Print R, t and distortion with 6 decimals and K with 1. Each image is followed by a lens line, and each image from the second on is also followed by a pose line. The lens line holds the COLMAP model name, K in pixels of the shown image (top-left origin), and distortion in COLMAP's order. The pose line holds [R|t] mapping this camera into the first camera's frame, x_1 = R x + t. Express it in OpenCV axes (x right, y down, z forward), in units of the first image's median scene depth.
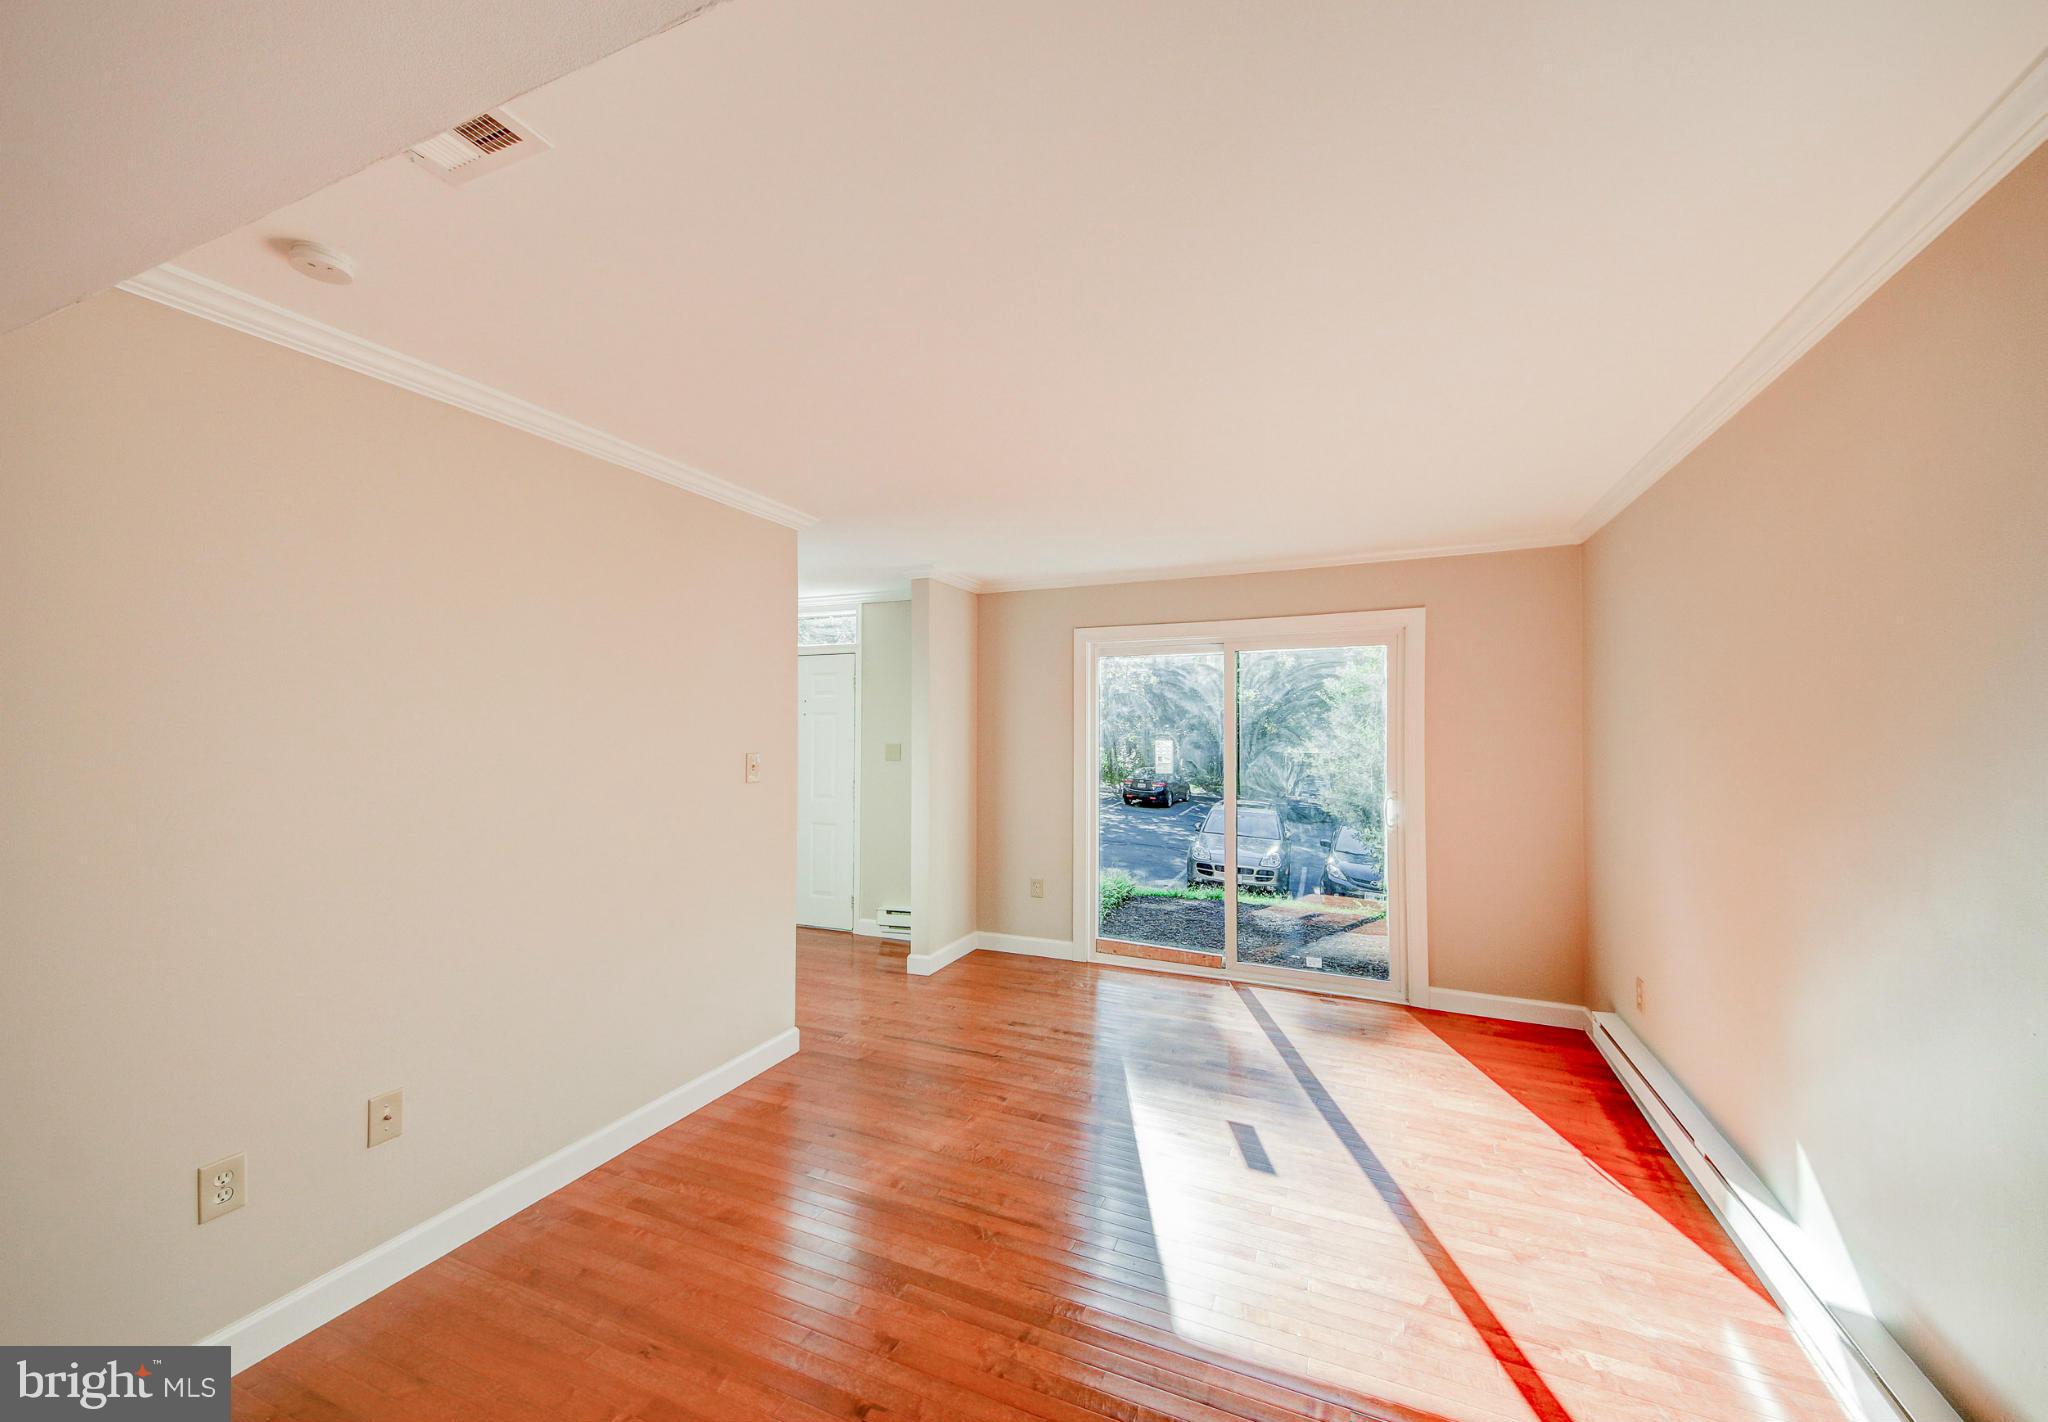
lens RADIAL K [[782.4, 0, 1019.4], [0, 782.4, 718.4], [0, 0, 1]] dist [0.011429, -0.000426]
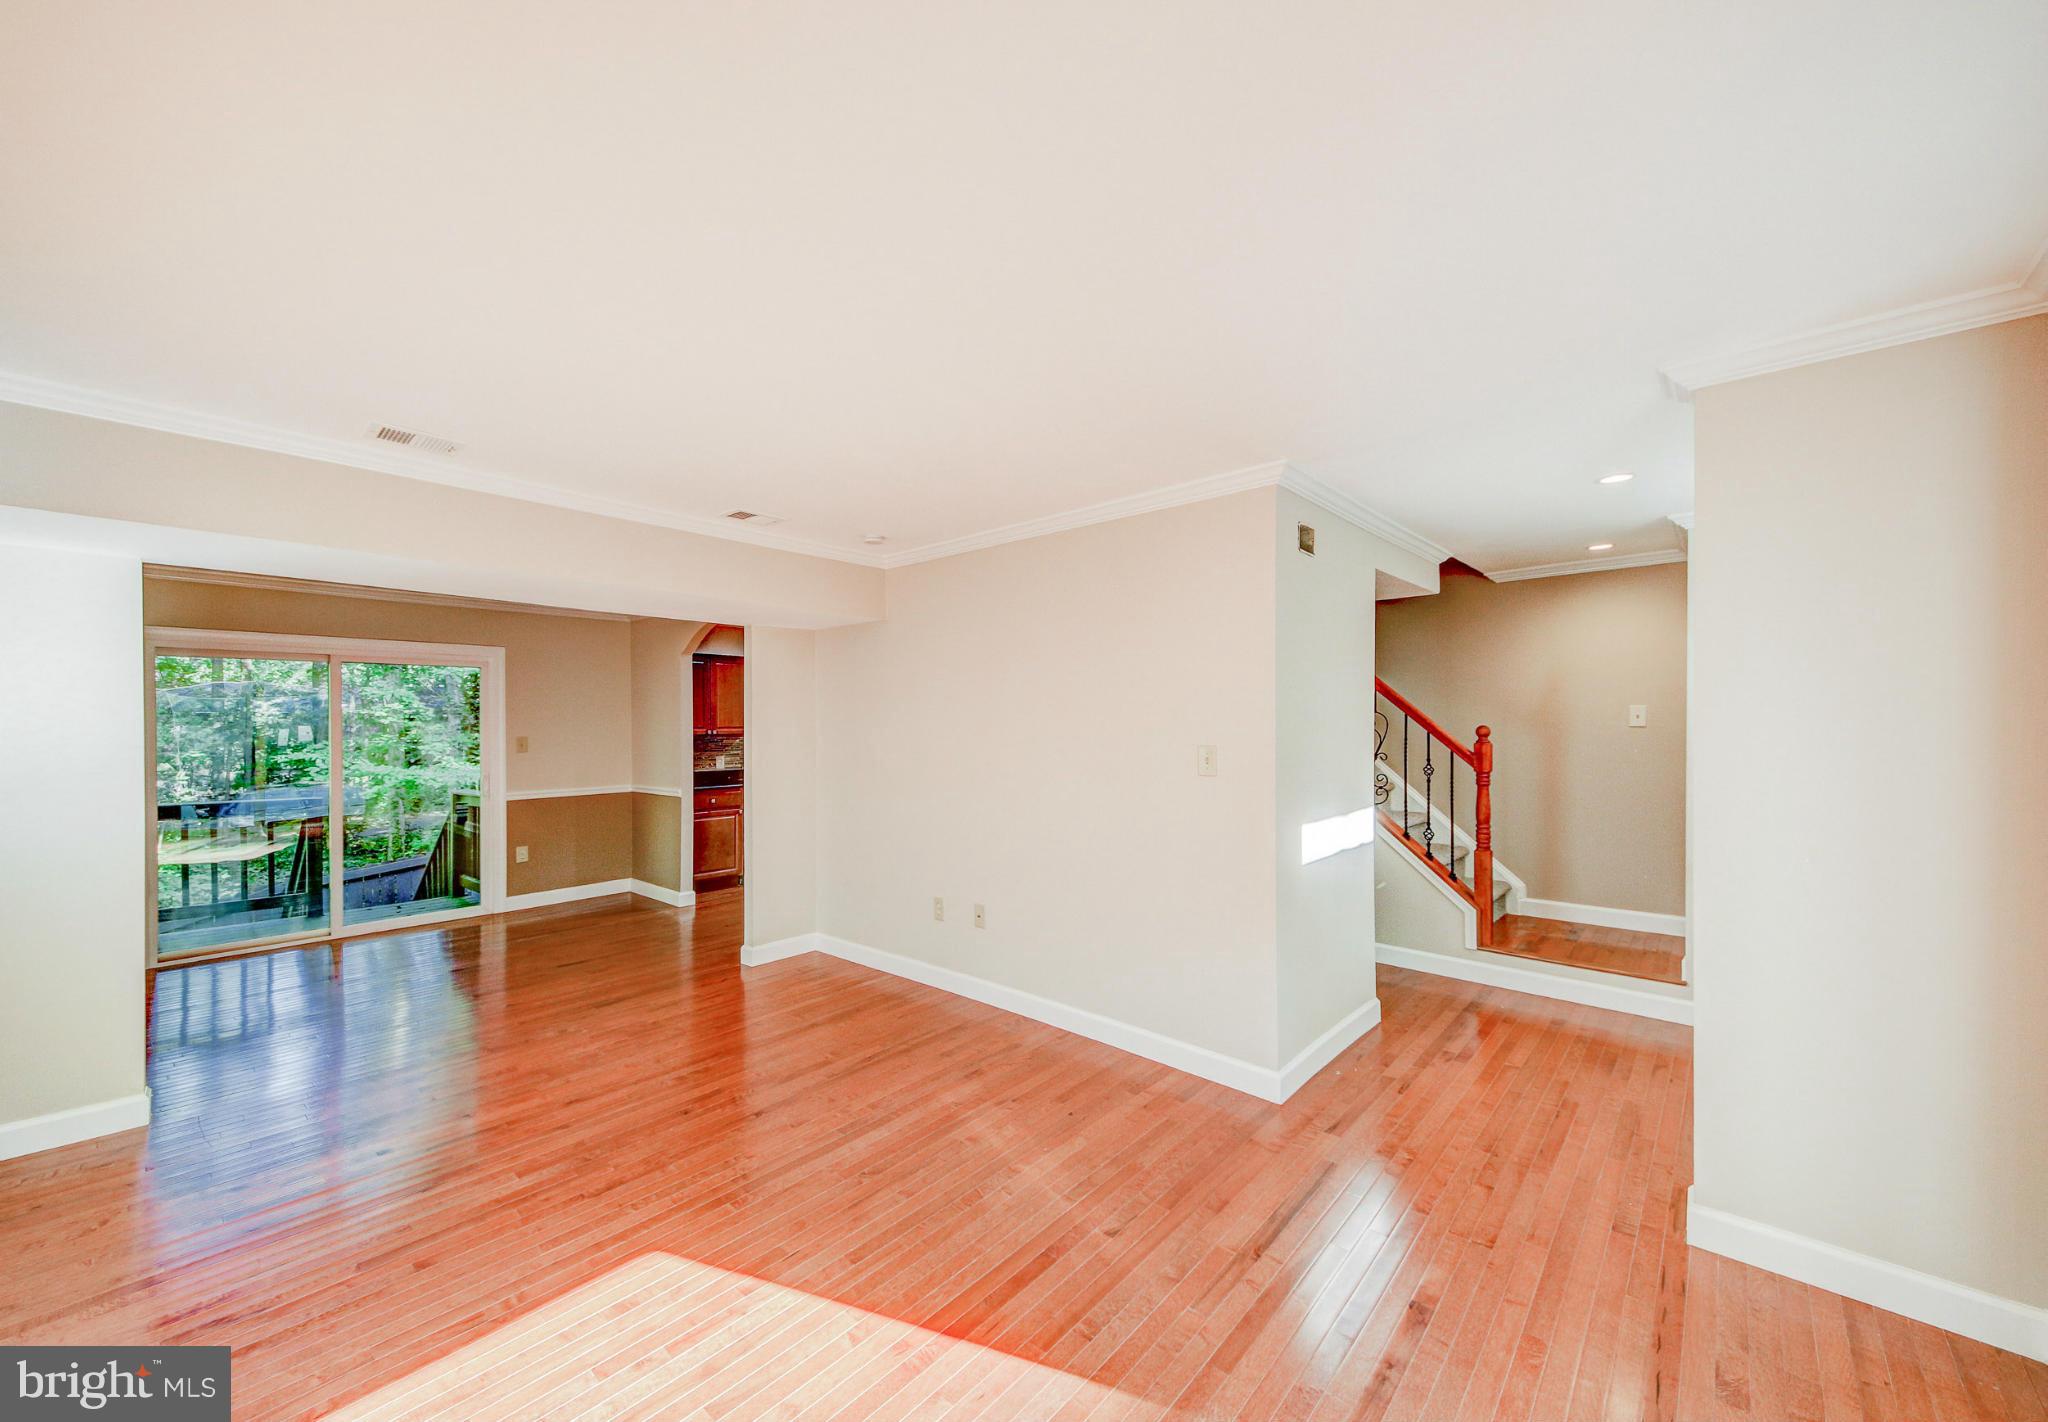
lens RADIAL K [[782.4, 0, 1015.9], [0, 782.4, 724.8], [0, 0, 1]] dist [0.011429, -0.000426]
pose [[-0.319239, -0.004022, -0.947666, 0.462200], [0.010998, 0.999908, -0.007949, 0.019644], [0.947610, -0.012960, -0.319165, 0.770554]]
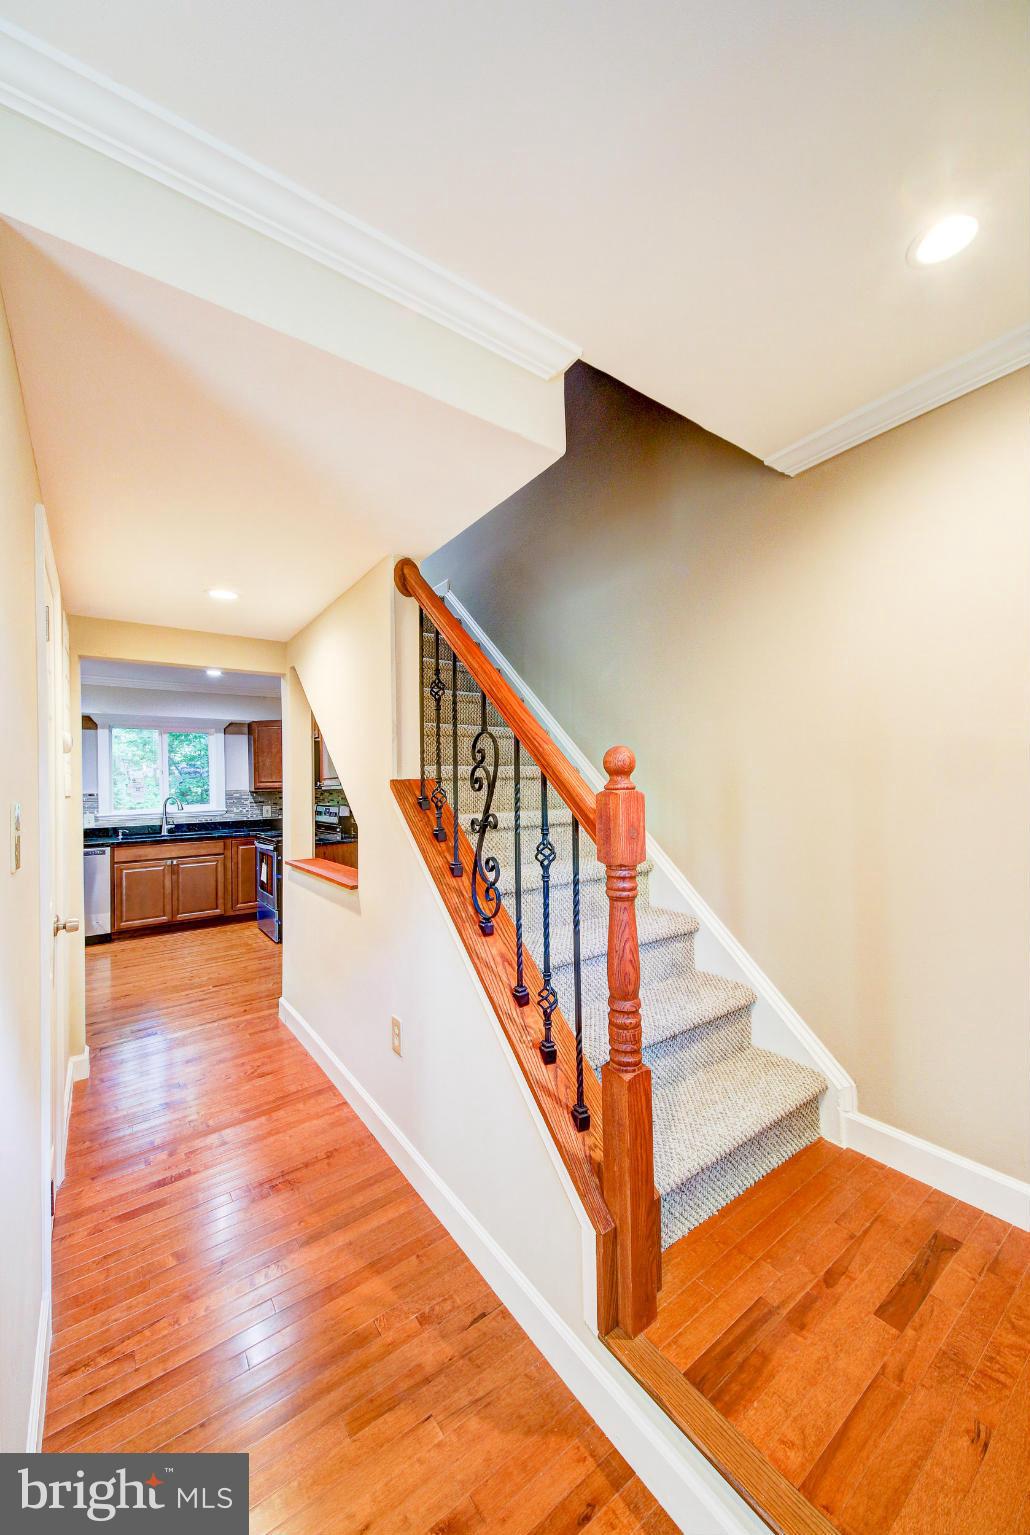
lens RADIAL K [[583.0, 0, 524.4], [0, 583.0, 764.8], [0, 0, 1]] dist [0.010828, -0.000552]
pose [[-0.502050, -0.009532, -0.864786, -0.358706], [0.037405, 0.998764, -0.032724, 0.035260], [0.864029, -0.048776, -0.501074, 1.105461]]
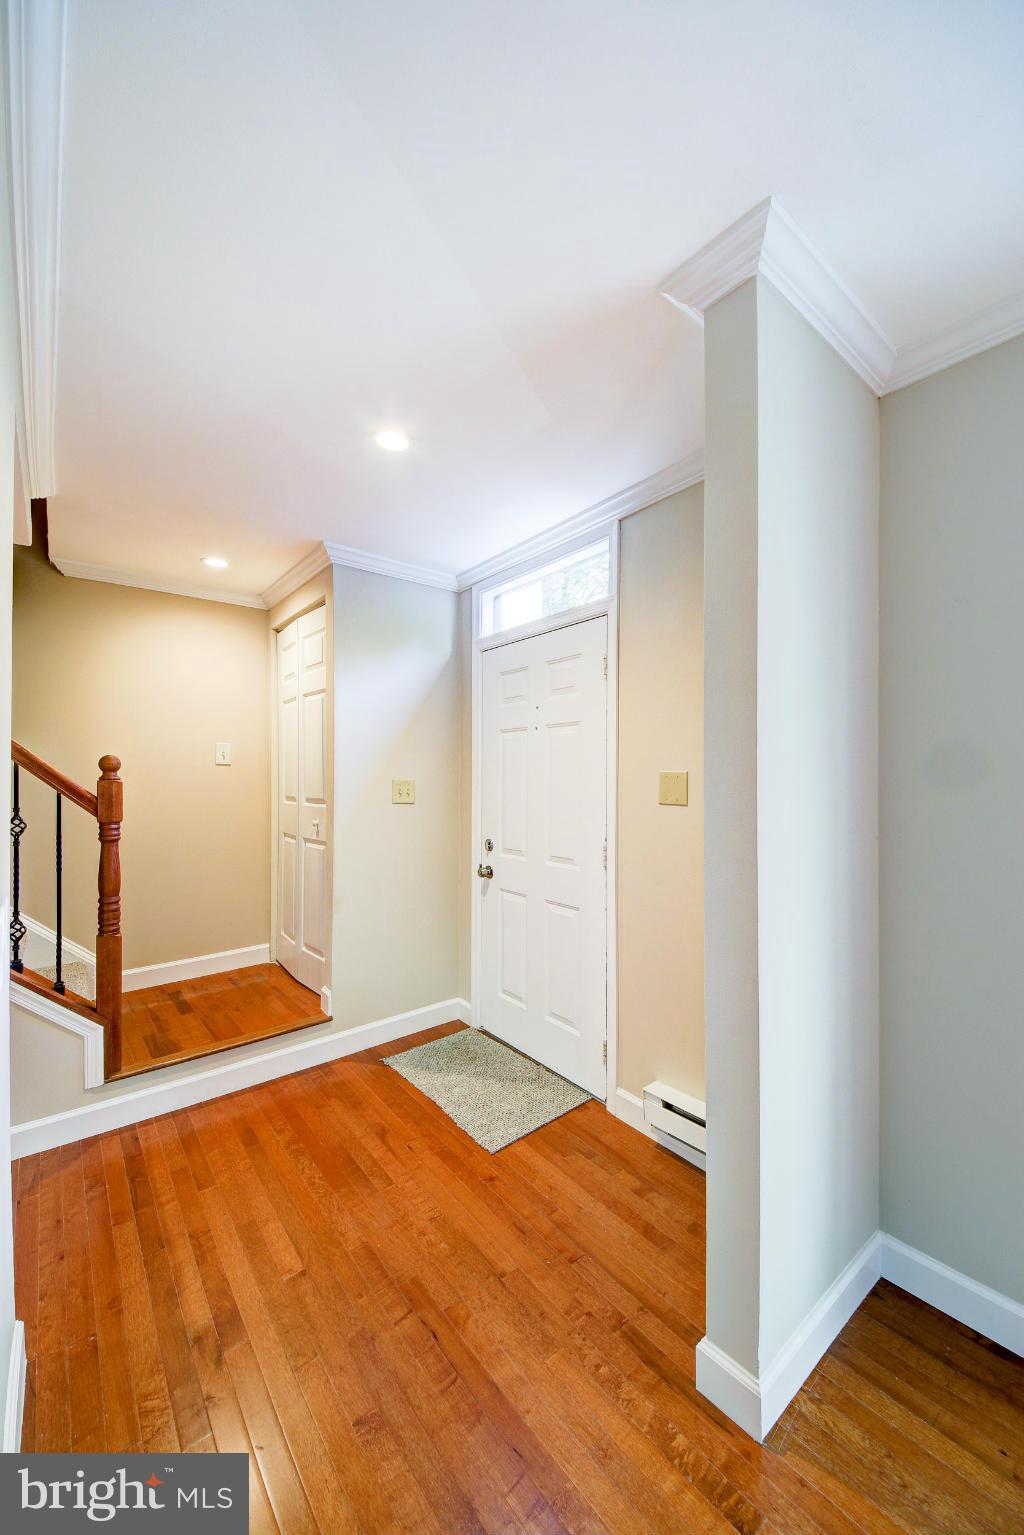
lens RADIAL K [[583.0, 0, 515.3], [0, 583.0, 777.8], [0, 0, 1]] dist [0.010828, -0.000552]
pose [[0.884084, -0.004234, -0.467308, -0.087752], [0.008317, 0.999943, 0.006676, 0.037690], [0.467254, -0.009789, 0.884069, 0.725093]]
